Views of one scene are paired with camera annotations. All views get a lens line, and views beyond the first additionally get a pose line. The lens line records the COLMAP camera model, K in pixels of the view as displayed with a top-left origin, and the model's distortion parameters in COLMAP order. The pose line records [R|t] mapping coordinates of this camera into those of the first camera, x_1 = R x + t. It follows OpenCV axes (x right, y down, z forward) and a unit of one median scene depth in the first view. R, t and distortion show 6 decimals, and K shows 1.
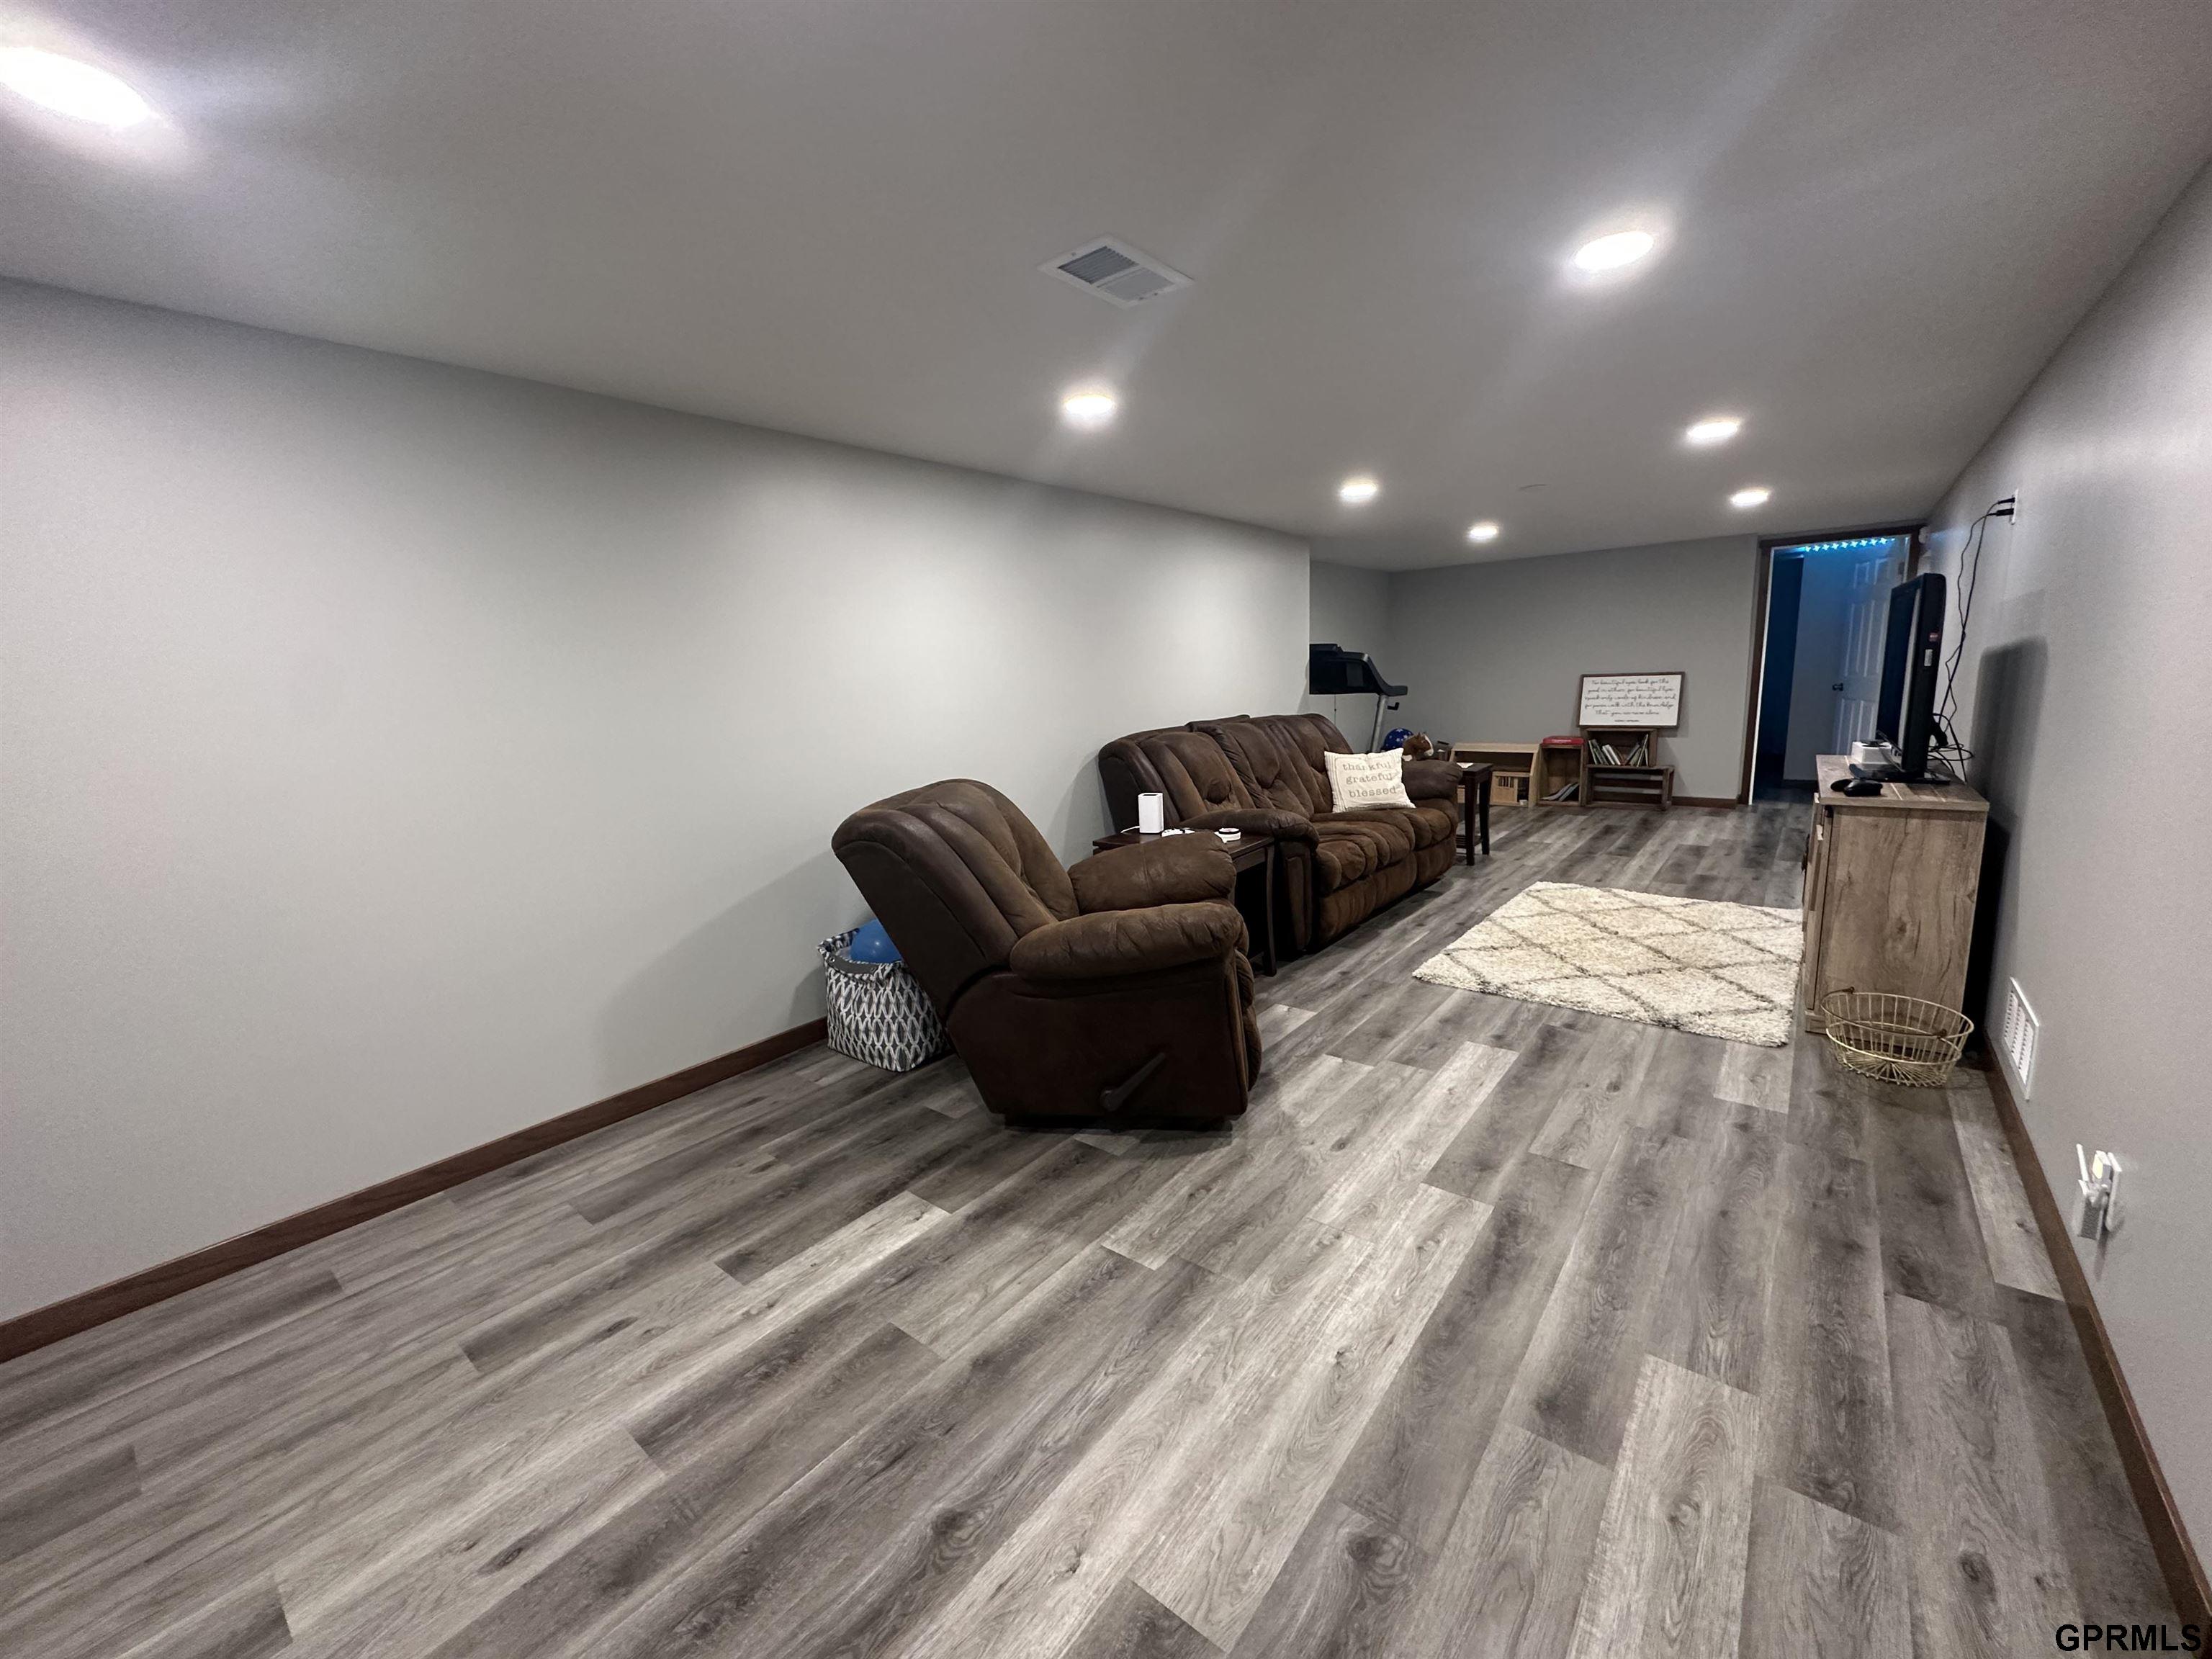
lens RADIAL K [[883.2, 0, 1103.8], [0, 883.2, 834.0], [0, 0, 1]] dist [0.001882, -0.000364]
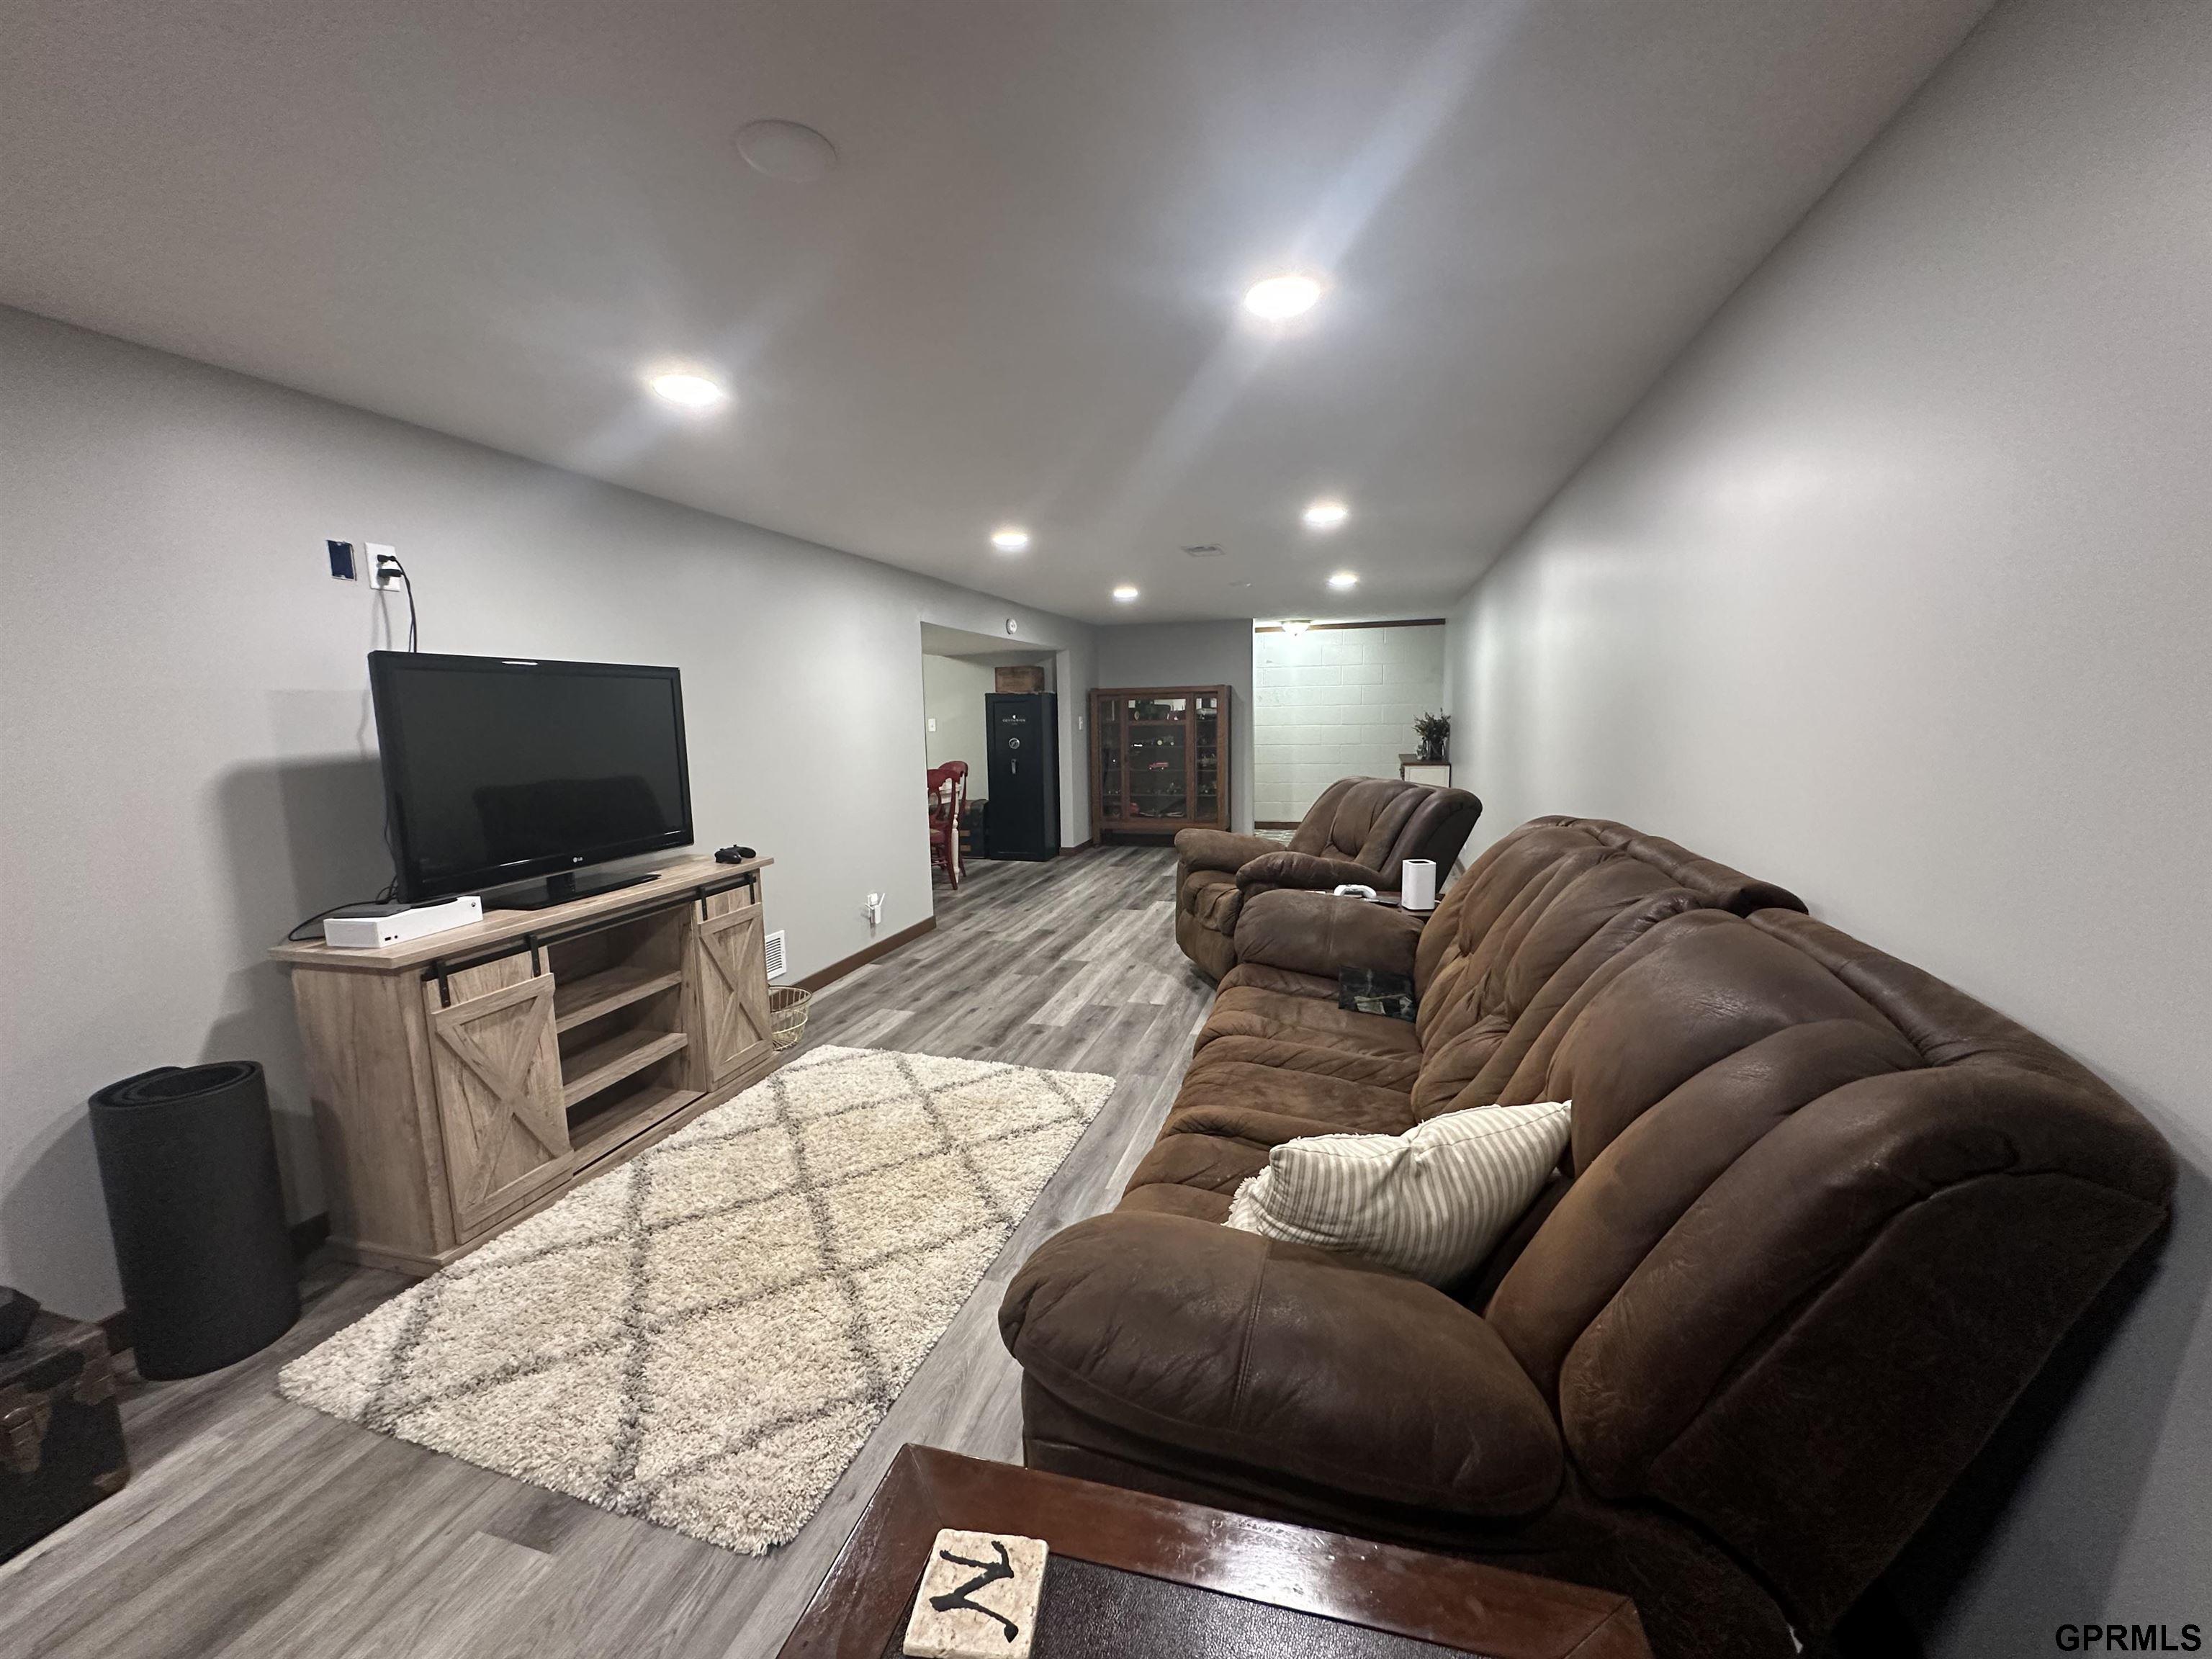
lens RADIAL K [[883.2, 0, 1108.5], [0, 883.2, 830.1], [0, 0, 1]] dist [0.001882, -0.000364]
pose [[-0.920247, 0.114526, -0.374204, 0.864153], [-0.010045, 0.948991, 0.315144, -0.455573], [0.391209, 0.293770, -0.872155, 2.227138]]
